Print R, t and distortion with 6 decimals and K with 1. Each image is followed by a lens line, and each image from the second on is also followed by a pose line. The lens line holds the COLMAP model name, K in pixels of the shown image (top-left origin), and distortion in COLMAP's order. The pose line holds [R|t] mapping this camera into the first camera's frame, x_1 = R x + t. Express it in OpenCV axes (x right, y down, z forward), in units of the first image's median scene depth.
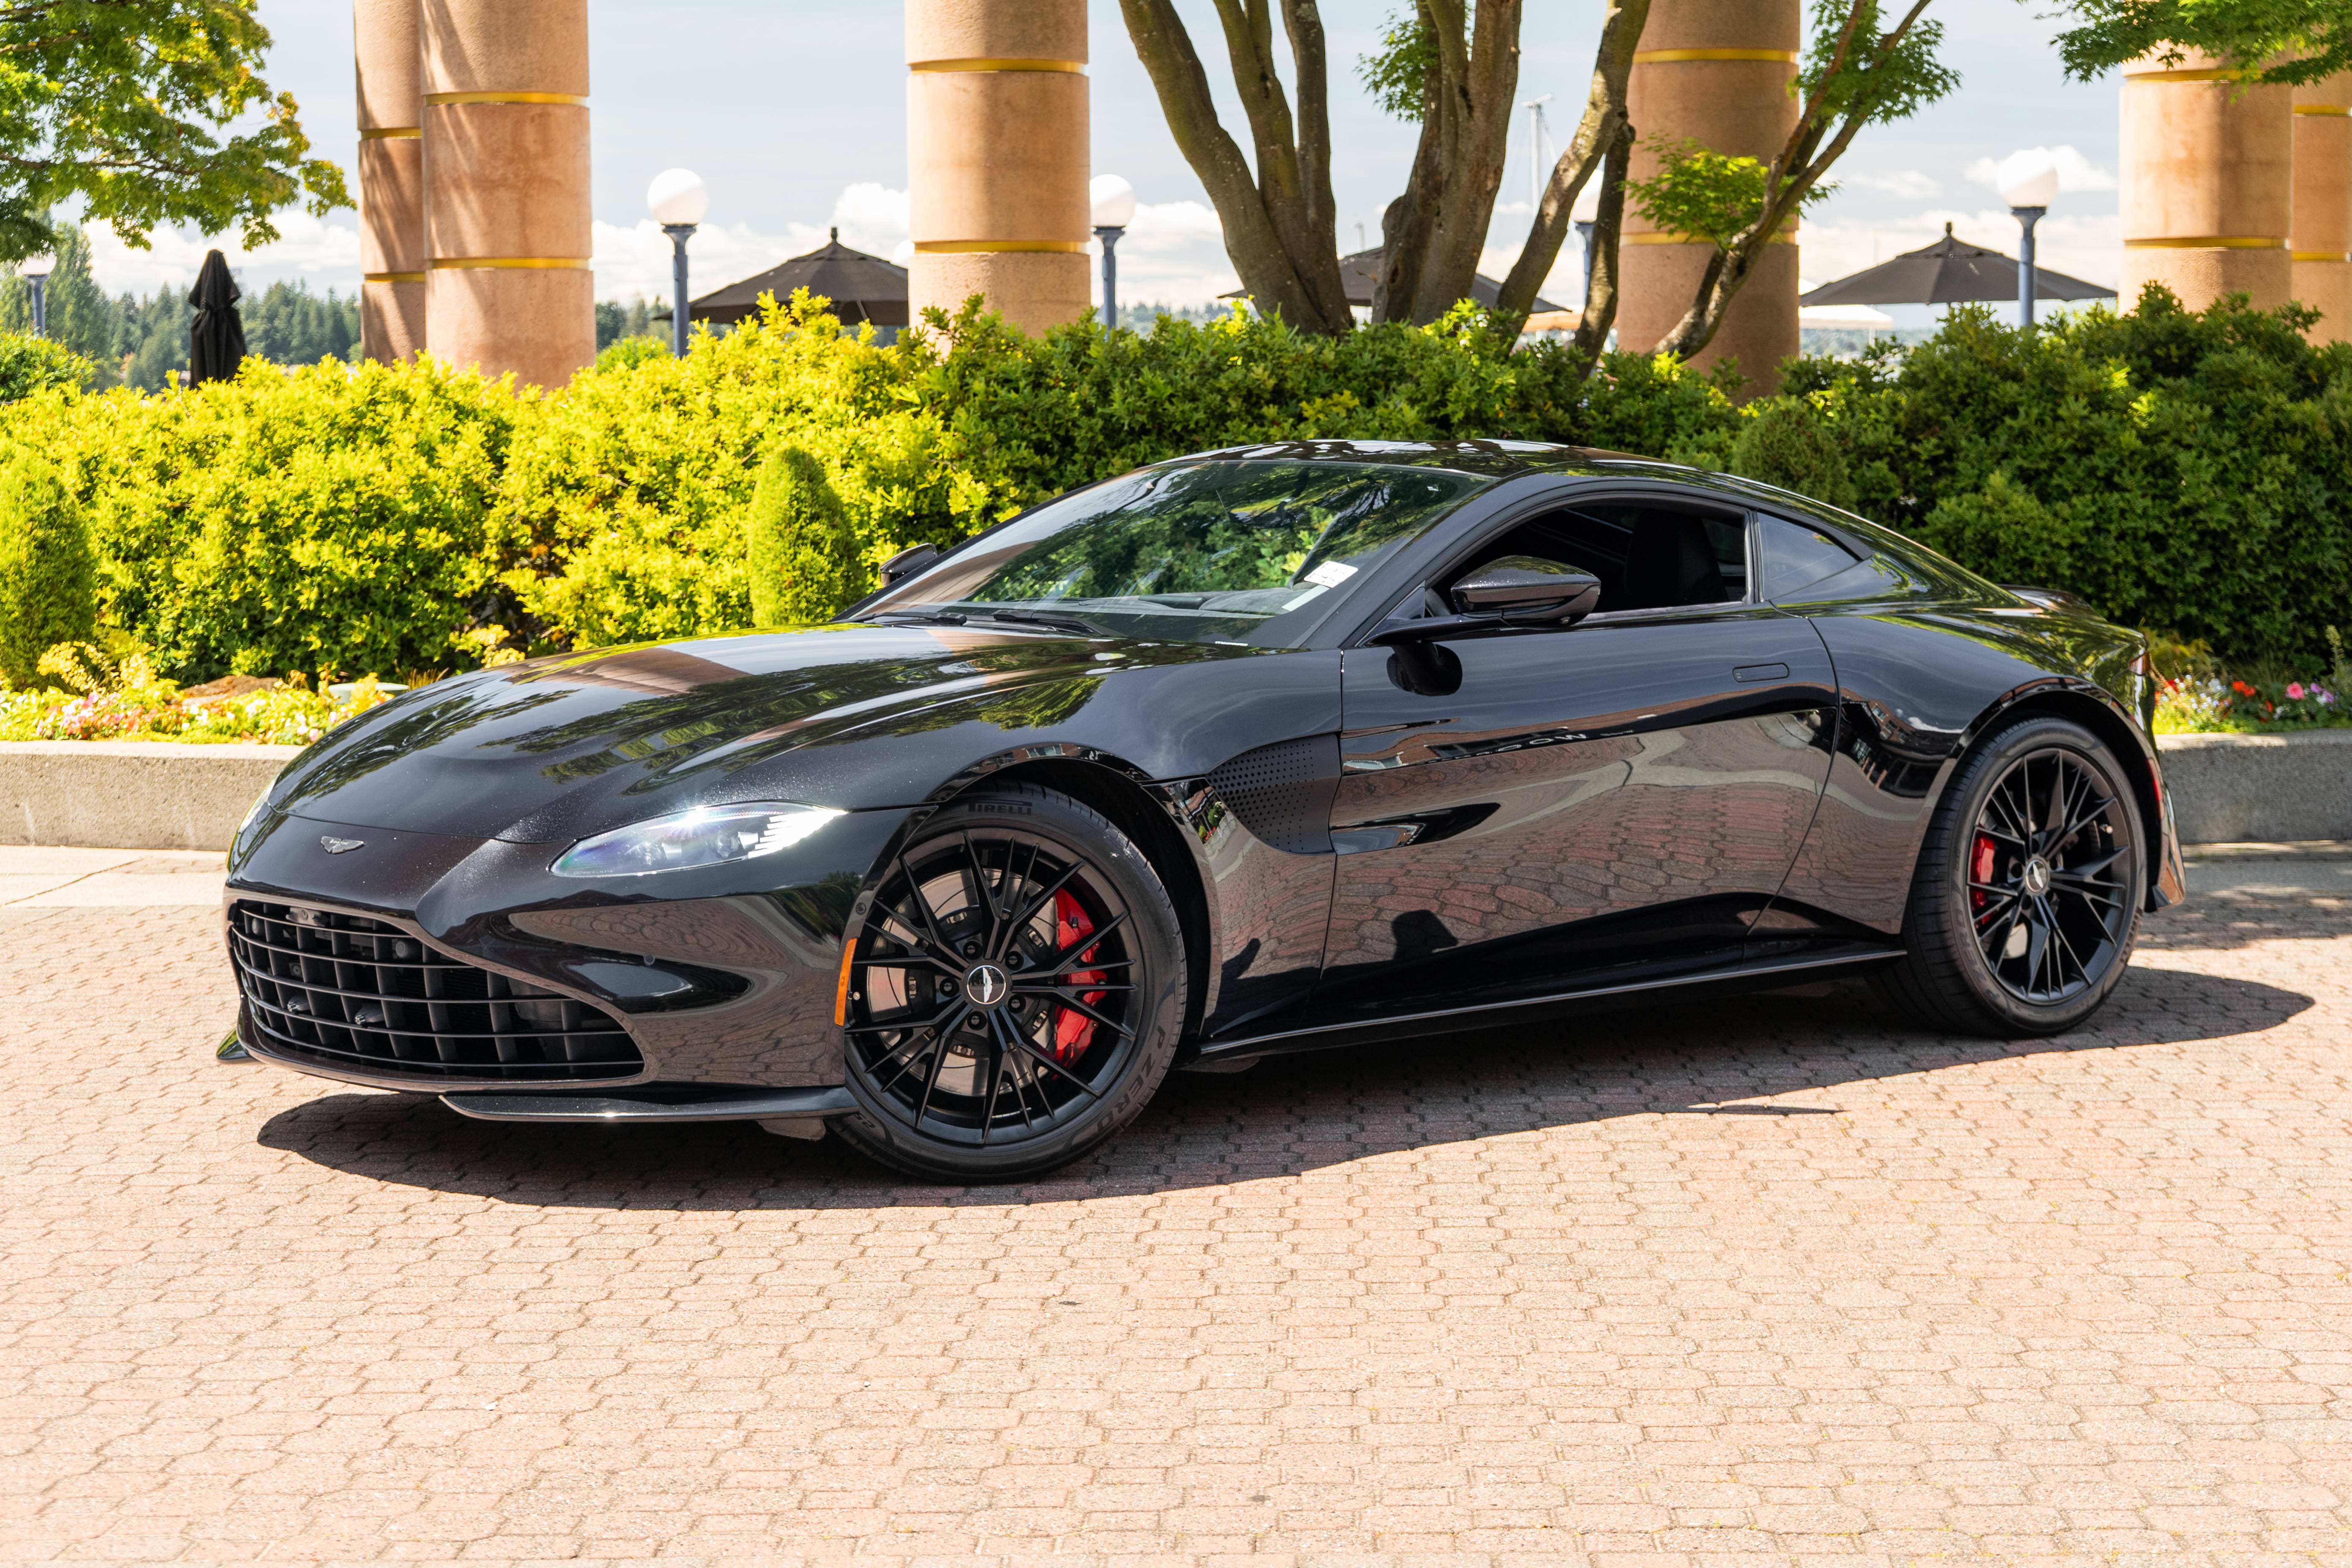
lens RADIAL K [[4335.1, 0, 1266.0], [0, 4335.1, 791.9], [0, 0, 1]] dist [0.014224, 0.153204]
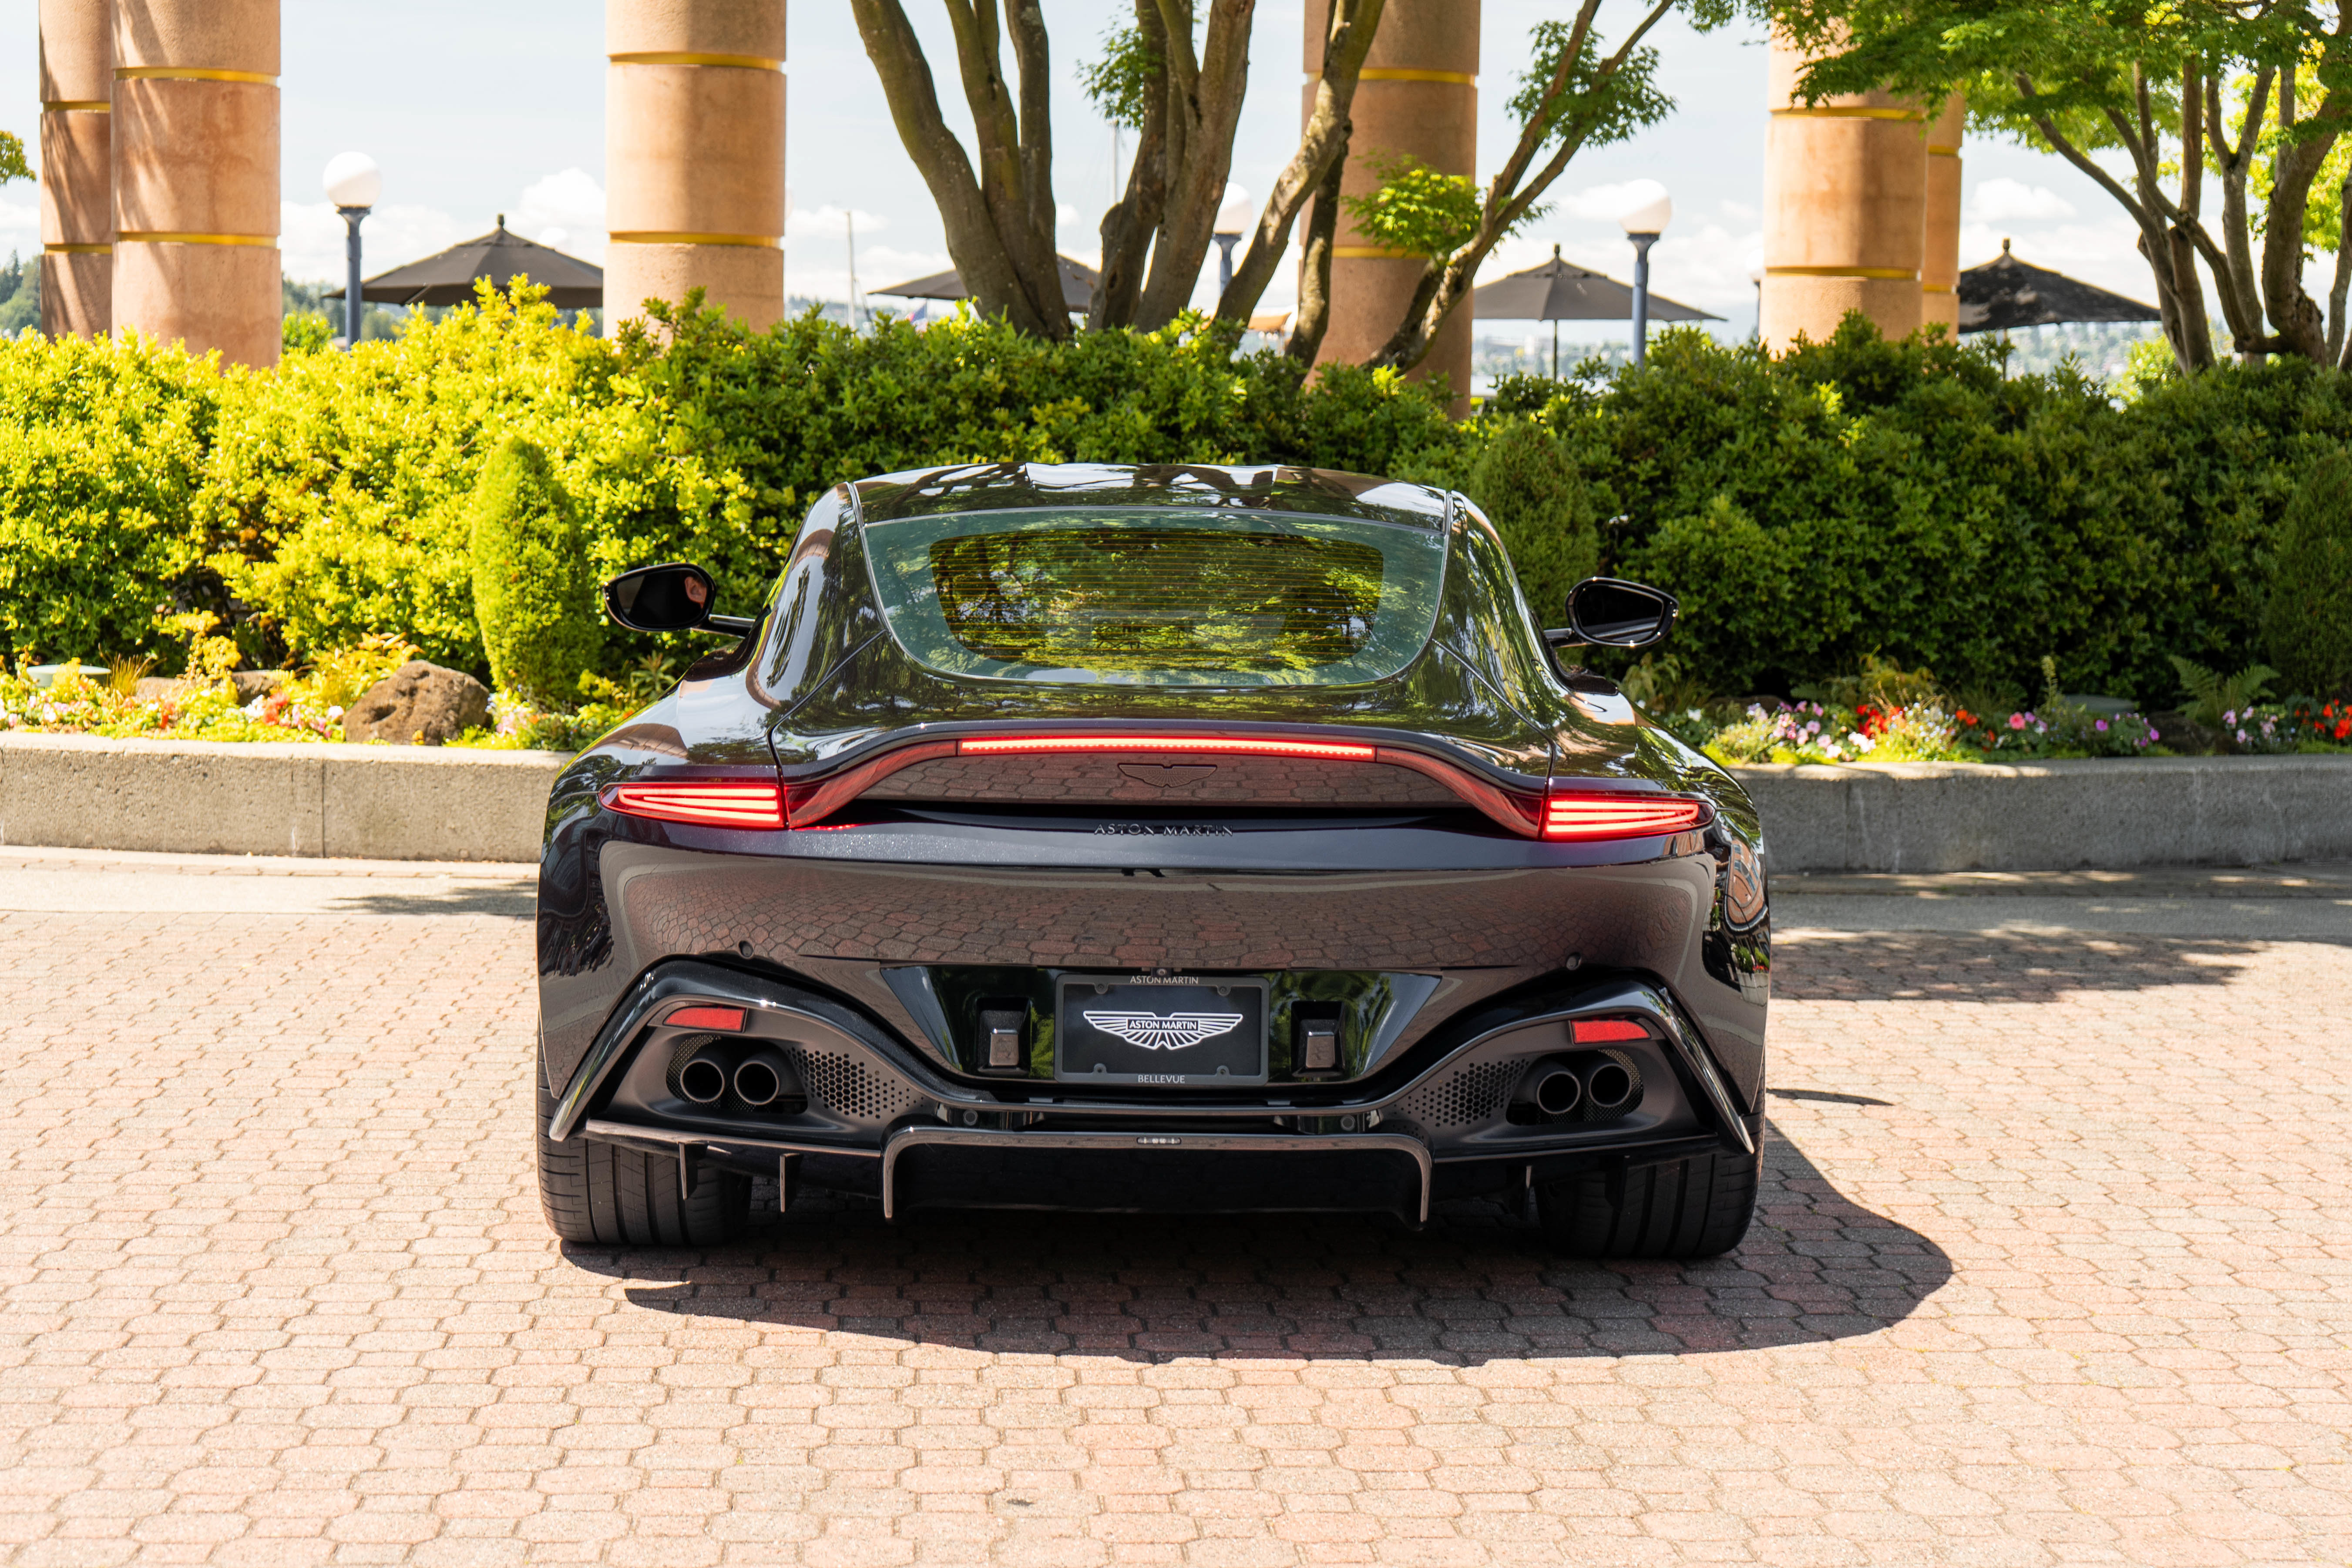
lens RADIAL K [[3935.1, 0, 1176.0], [0, 3935.1, 784.0], [0, 0, 1]] dist [0.042612, 0.038334]
pose [[0.996247, 0.020500, 0.084091, -0.032788], [-0.021312, 0.999734, 0.008763, -0.011615], [-0.083889, -0.010522, 0.996420, 0.093330]]
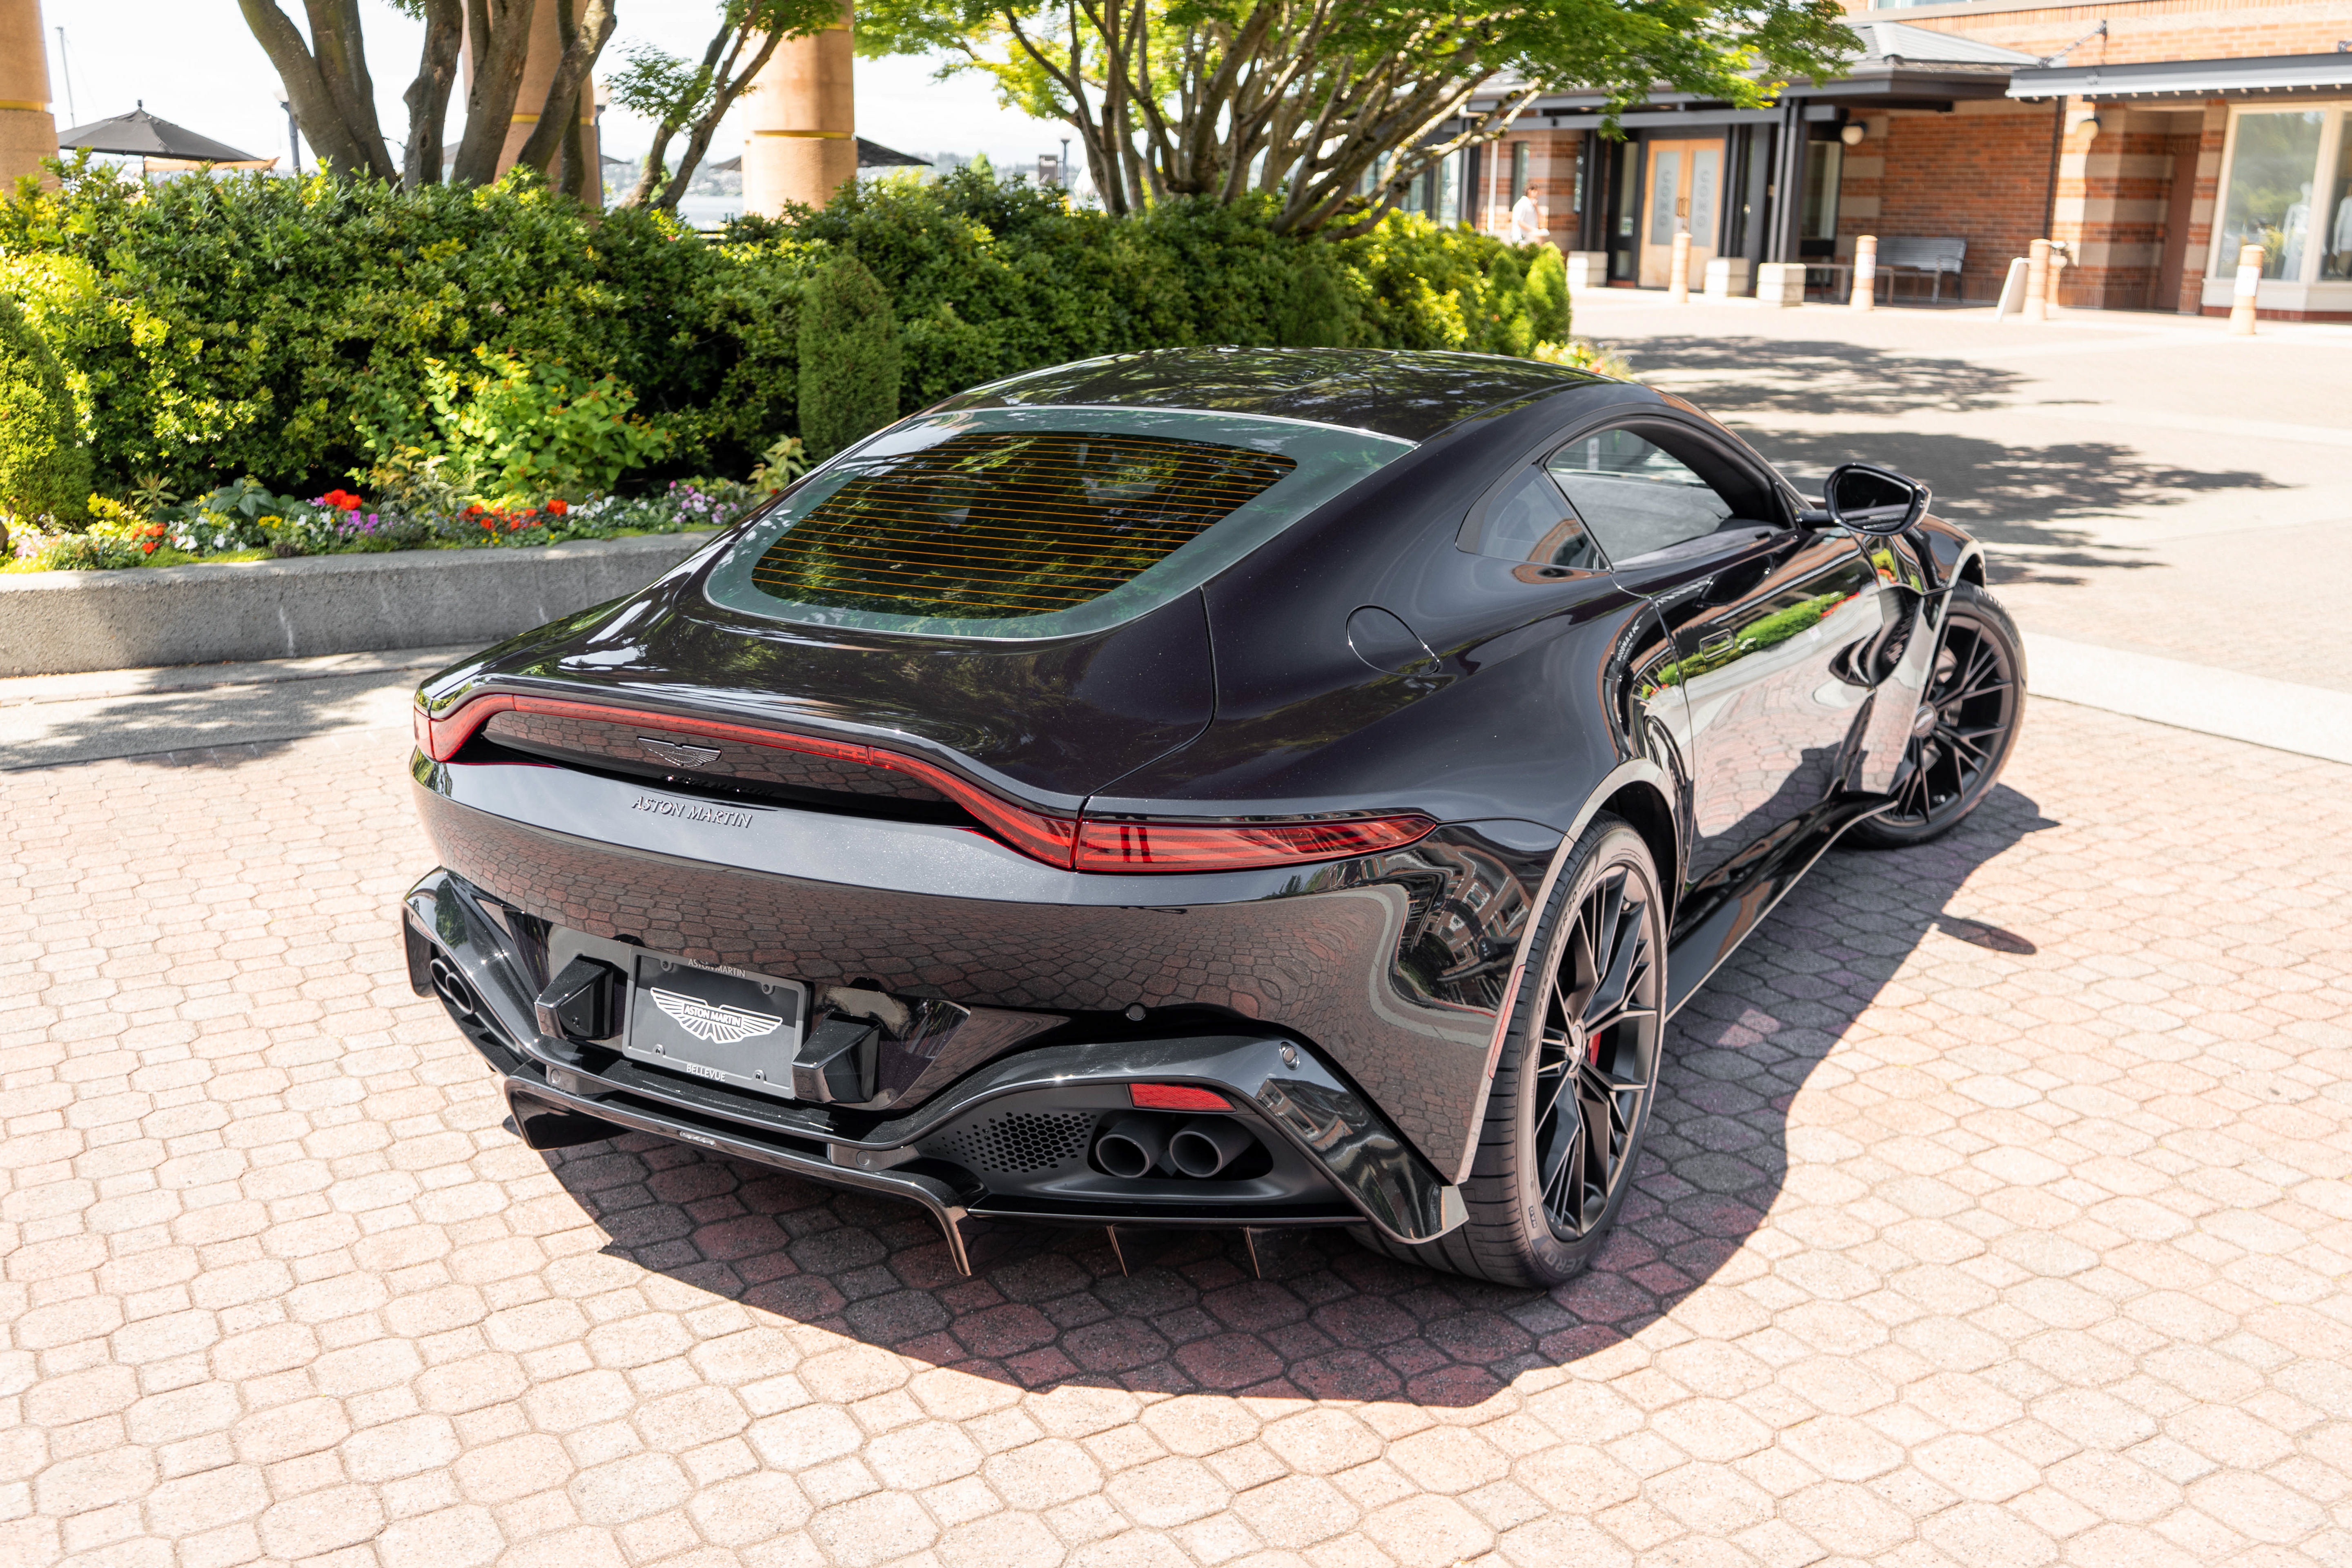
lens RADIAL K [[2074.7, 0, 1177.6], [0, 2074.7, 818.0], [0, 0, 1]] dist [-0.004149, -0.000379]
pose [[0.856964, -0.127621, 0.499325, -0.122346], [0.028850, 0.979216, 0.200760, -0.042019], [-0.514568, -0.157638, 0.842835, 0.355138]]
